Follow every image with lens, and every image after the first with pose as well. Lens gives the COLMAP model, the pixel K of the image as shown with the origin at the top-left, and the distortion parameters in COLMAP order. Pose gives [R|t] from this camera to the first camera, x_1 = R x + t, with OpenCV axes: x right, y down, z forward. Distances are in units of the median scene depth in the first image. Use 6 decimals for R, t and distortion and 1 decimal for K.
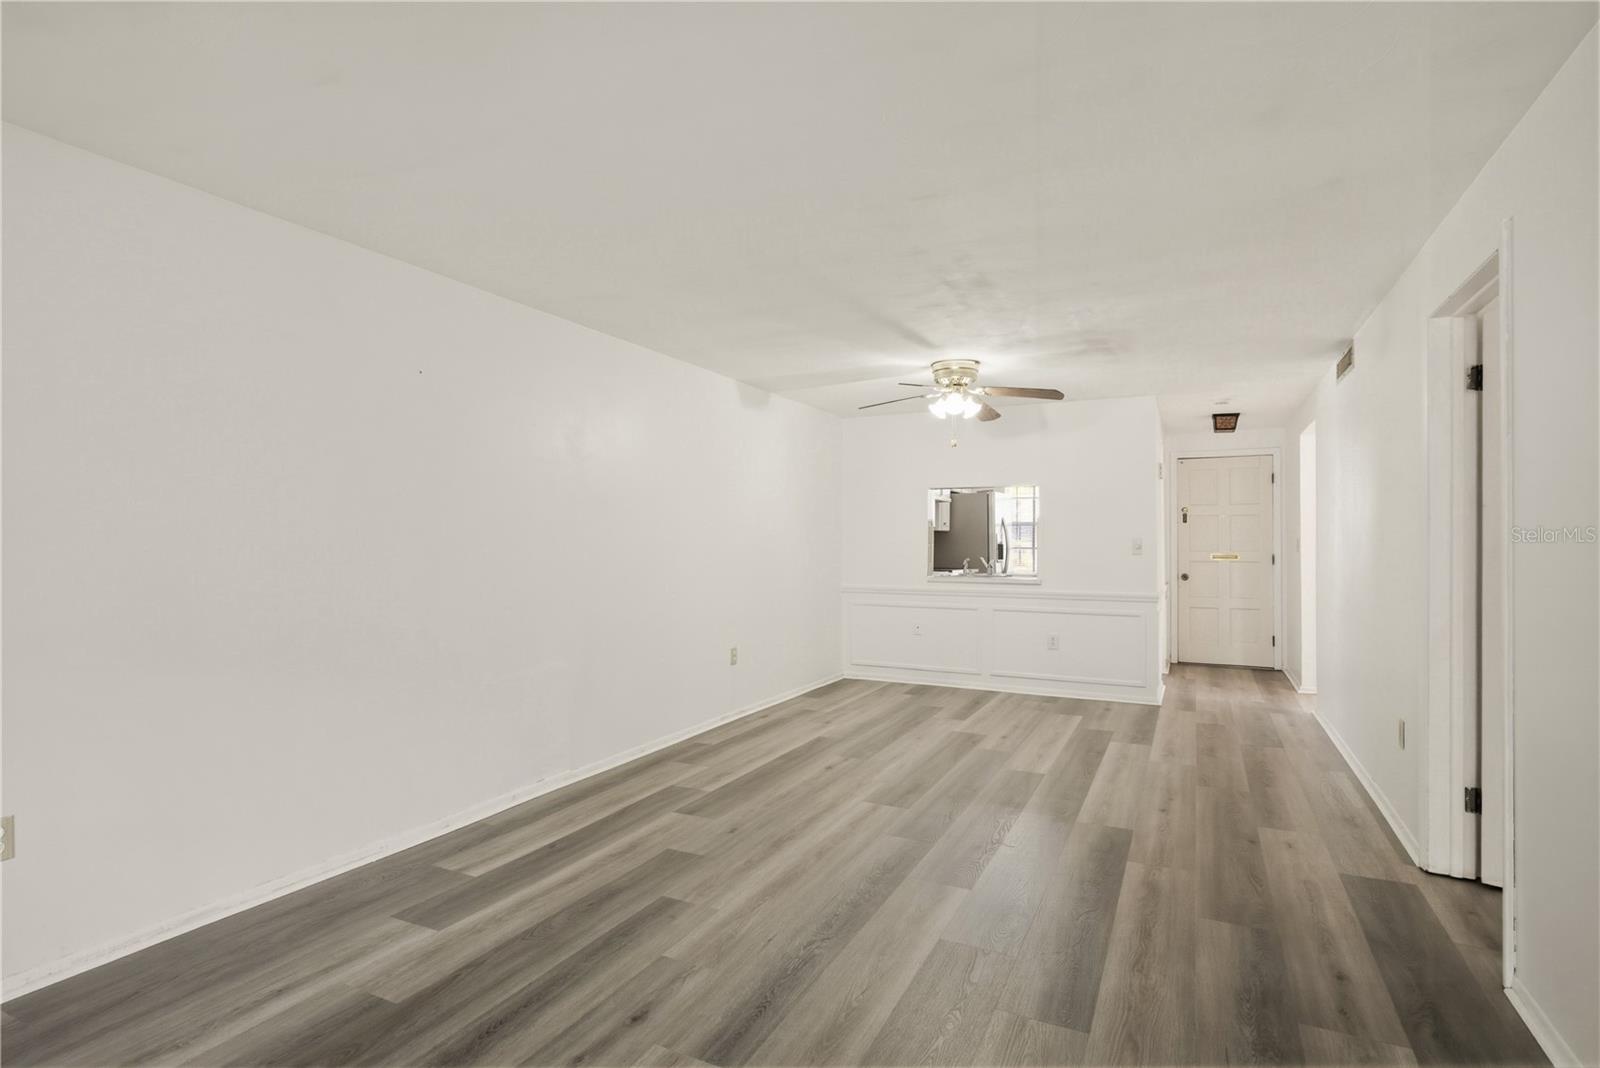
lens RADIAL K [[800.5, 0, 798.4], [0, 800.5, 537.1], [0, 0, 1]] dist [0.001637, -0.000124]
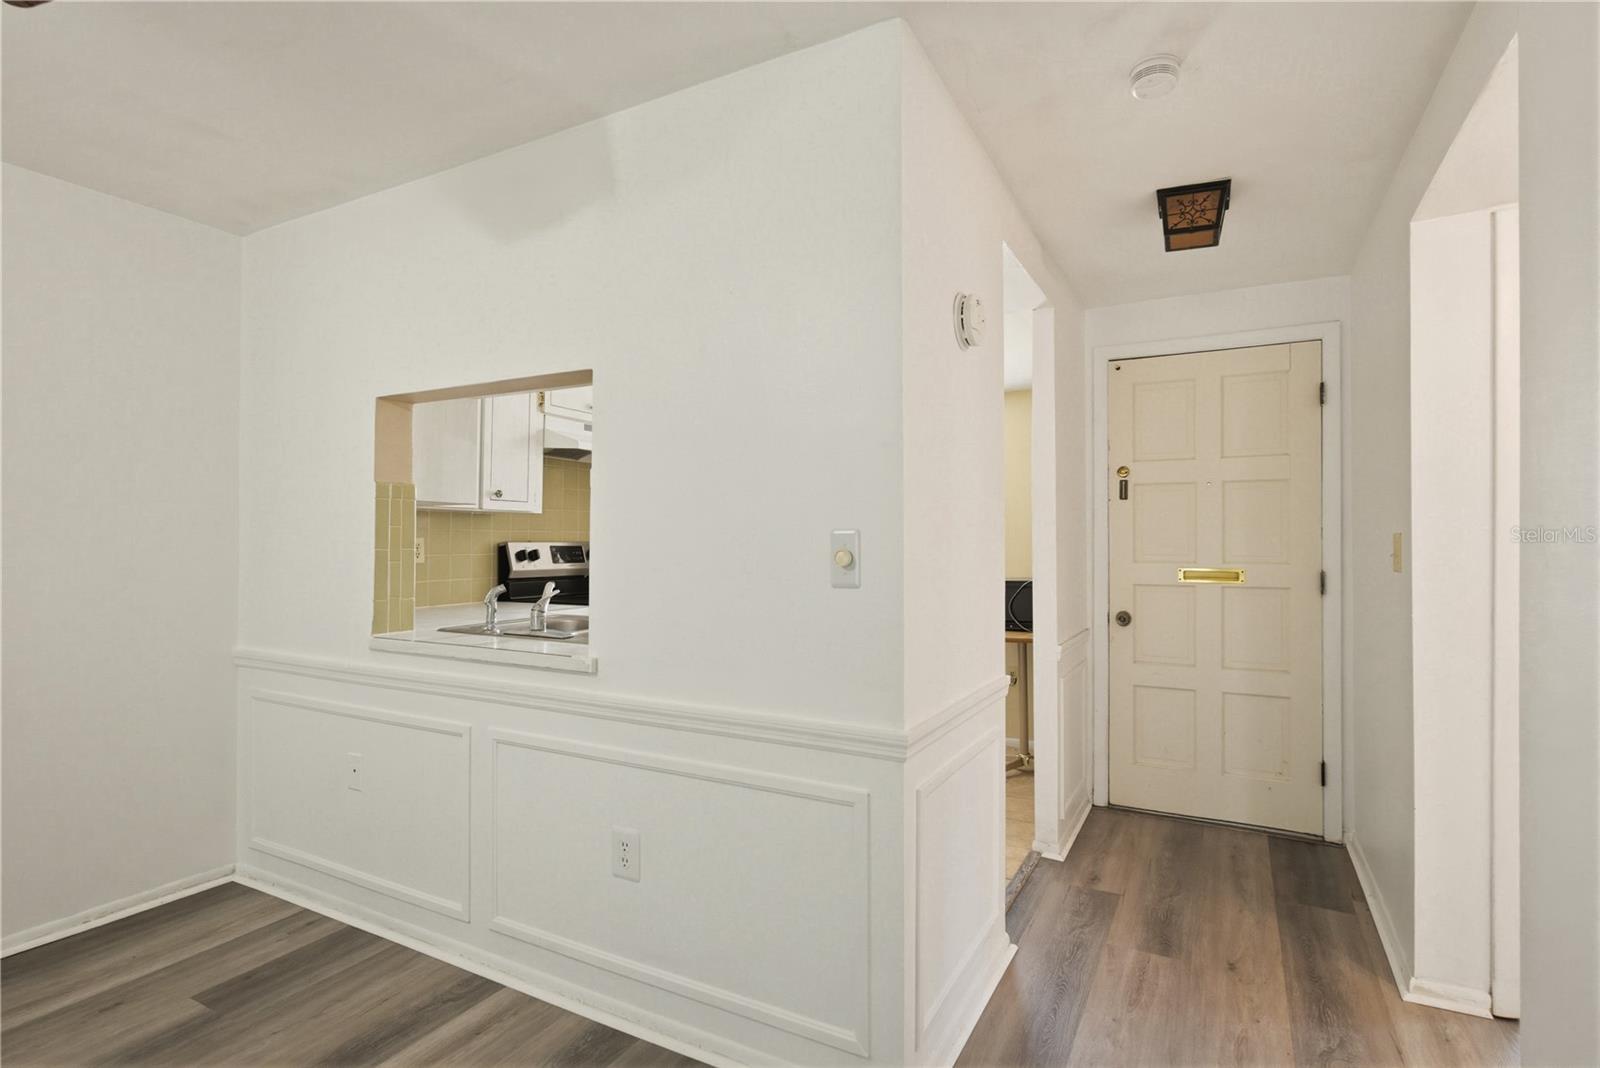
lens RADIAL K [[800.5, 0, 798.4], [0, 800.5, 537.1], [0, 0, 1]] dist [0.001637, -0.000124]
pose [[0.999355, -0.000085, -0.035899, 0.362149], [0.000131, 0.999999, 0.001274, 0.003084], [0.035899, -0.001278, 0.999355, 0.619948]]
